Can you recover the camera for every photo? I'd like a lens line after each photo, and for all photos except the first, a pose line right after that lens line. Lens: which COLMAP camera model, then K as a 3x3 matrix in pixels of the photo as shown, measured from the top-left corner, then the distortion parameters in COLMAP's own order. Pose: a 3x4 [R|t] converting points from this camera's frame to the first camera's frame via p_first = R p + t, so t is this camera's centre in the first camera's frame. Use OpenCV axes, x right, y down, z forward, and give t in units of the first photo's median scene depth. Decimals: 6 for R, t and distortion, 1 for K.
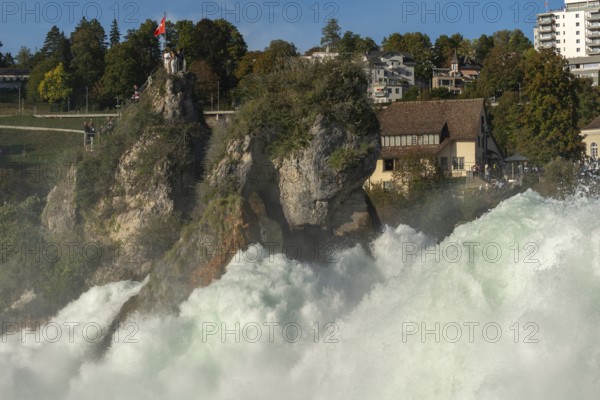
lens RADIAL K [[1145.1, 0, 300.4], [0, 1145.1, 200.3], [0, 0, 1]] dist [-0.179634, 0.000000]
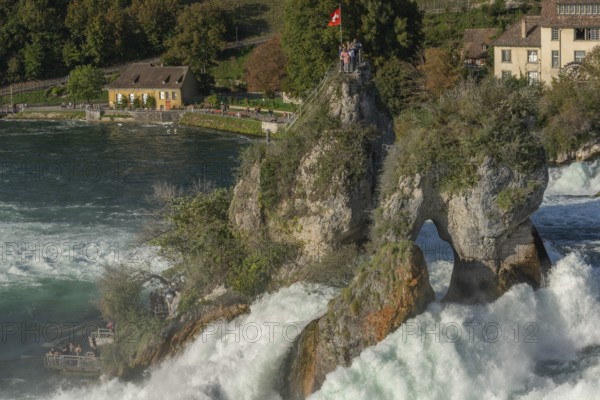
lens RADIAL K [[1145.1, 0, 300.2], [0, 1145.1, 199.9], [0, 0, 1]] dist [-0.179634, 0.000000]
pose [[0.984580, -0.000244, -0.174934, 0.029917], [0.032023, 0.983353, 0.178859, -0.219162], [0.171978, -0.181703, 0.968198, -0.031398]]
